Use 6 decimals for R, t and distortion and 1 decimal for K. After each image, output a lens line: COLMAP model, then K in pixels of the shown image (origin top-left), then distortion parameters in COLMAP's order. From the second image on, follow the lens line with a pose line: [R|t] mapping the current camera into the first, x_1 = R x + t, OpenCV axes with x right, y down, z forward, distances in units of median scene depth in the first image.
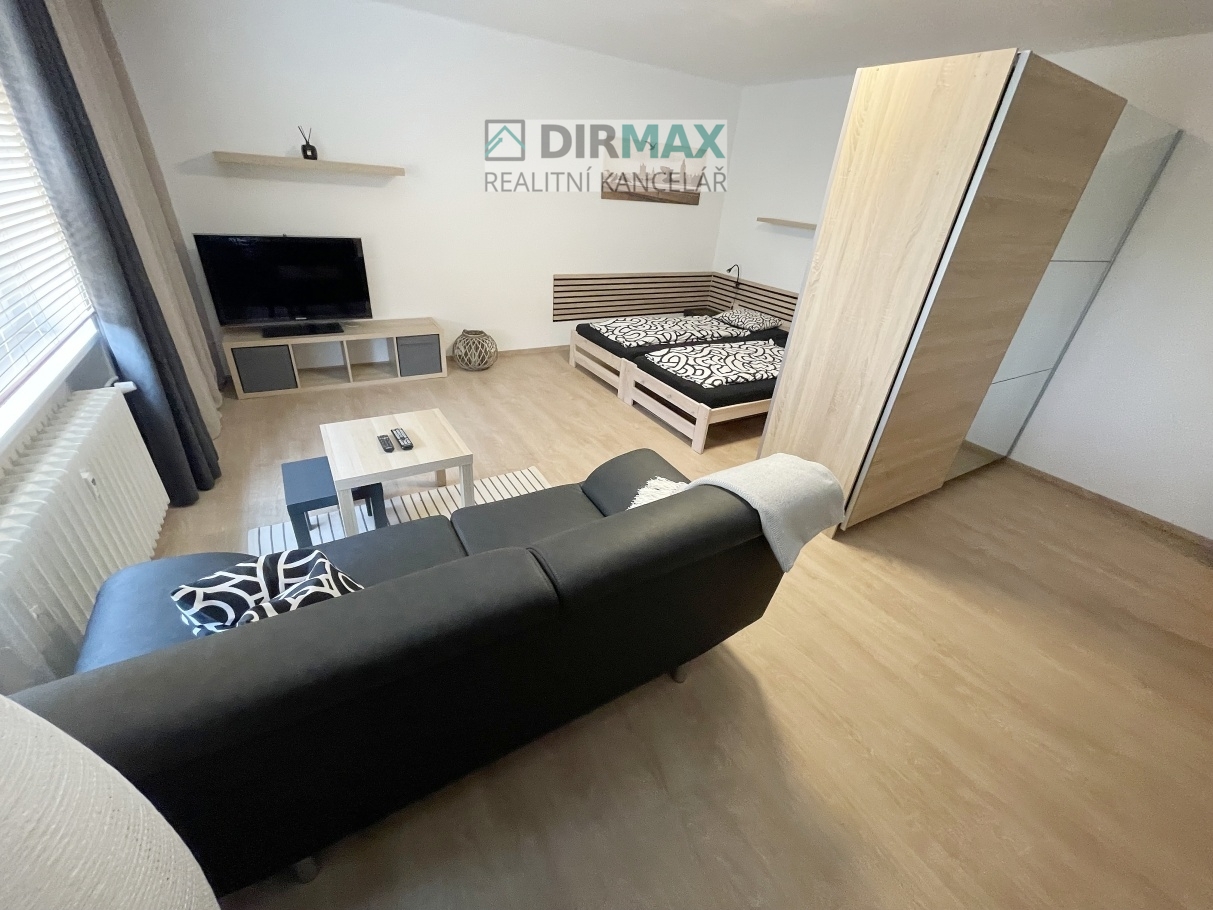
lens RADIAL K [[488.8, 0, 607.0], [0, 488.8, 452.7], [0, 0, 1]] dist [-0.002700, -0.000353]
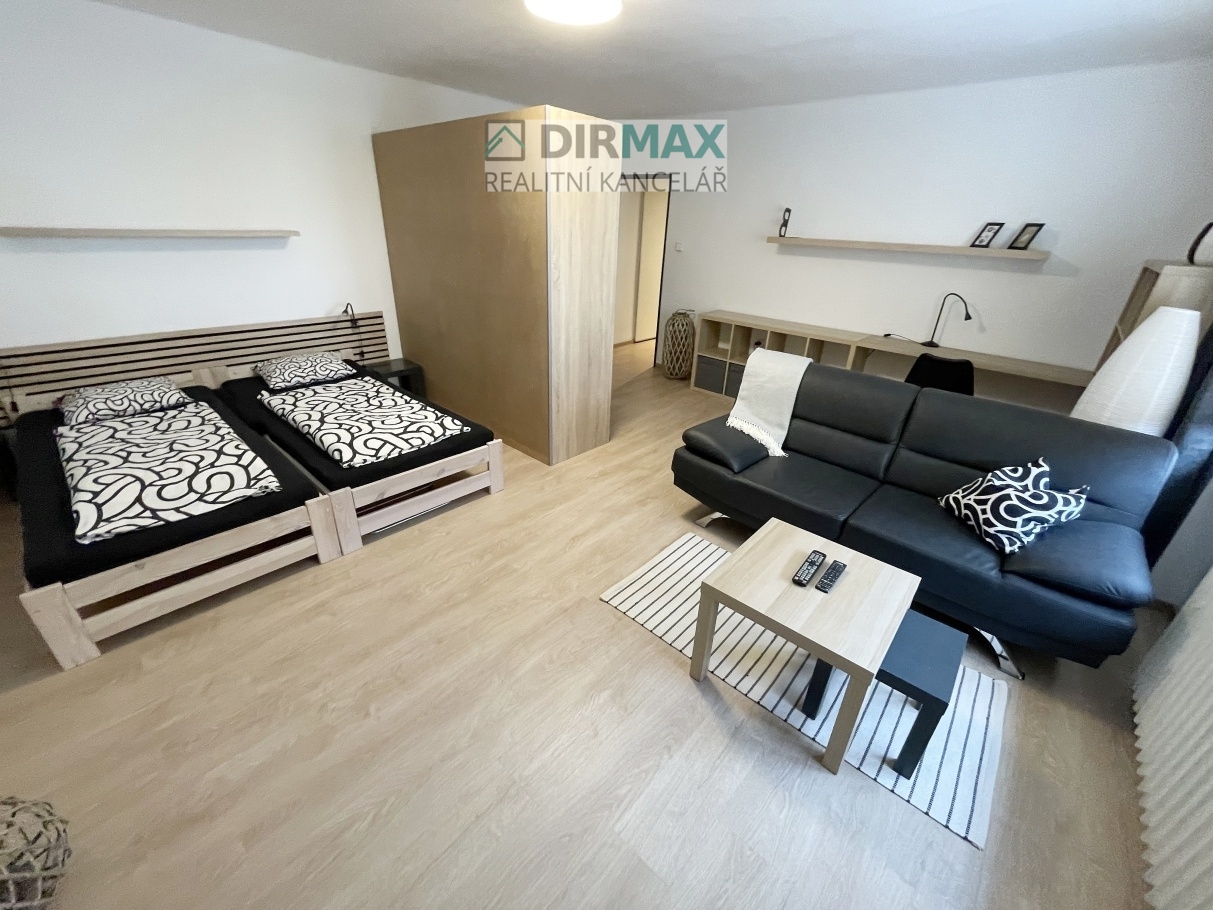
lens RADIAL K [[488.8, 0, 607.0], [0, 488.8, 452.7], [0, 0, 1]] dist [-0.002700, -0.000353]
pose [[-0.271593, -0.492668, 0.826750, -0.562354], [0.408208, 0.718969, 0.562539, -0.462702], [-0.871552, 0.490268, 0.005844, 0.756521]]
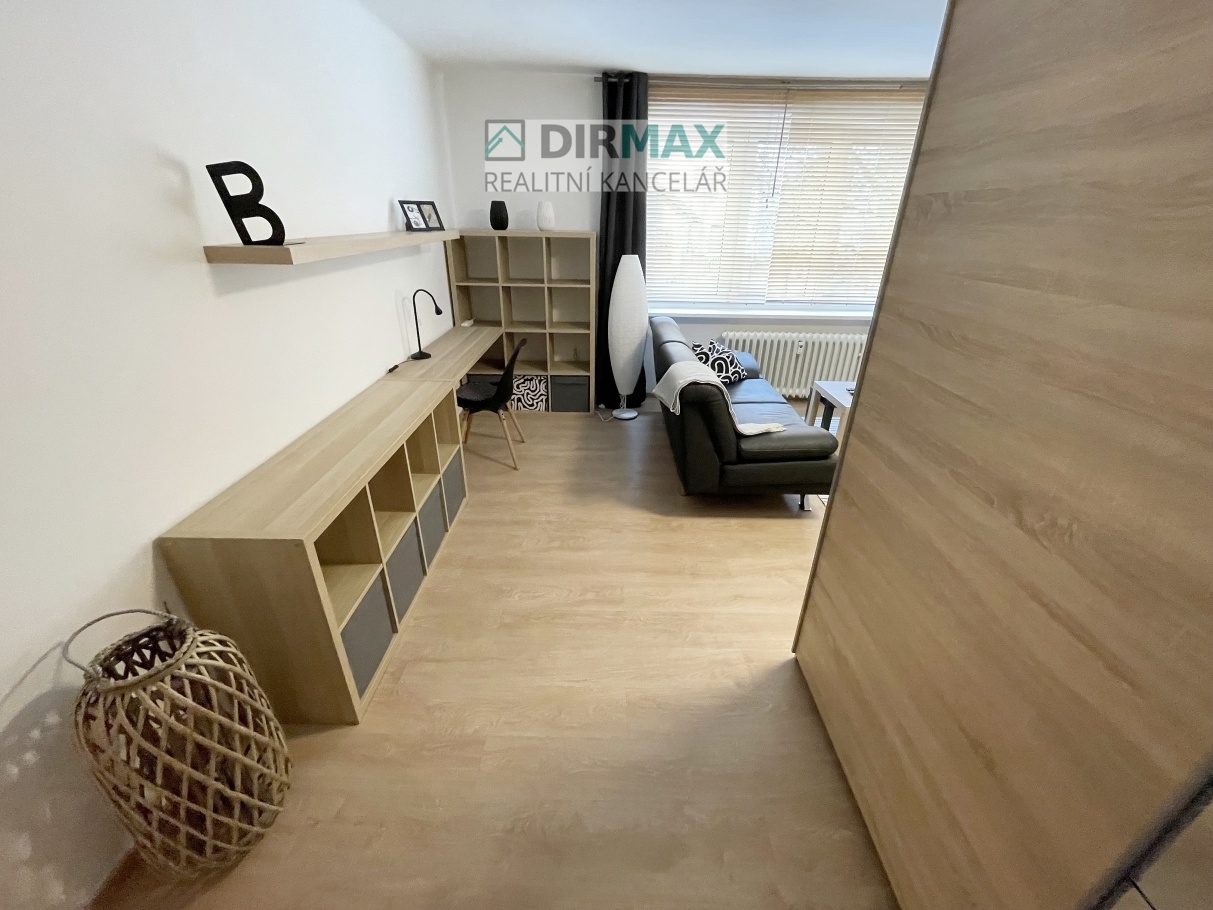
lens RADIAL K [[488.8, 0, 607.0], [0, 488.8, 452.7], [0, 0, 1]] dist [-0.002700, -0.000353]
pose [[-0.521306, 0.292821, -0.801559, 0.835349], [-0.458836, 0.695782, 0.552591, -0.242361], [0.719520, 0.655853, -0.228359, 0.566591]]
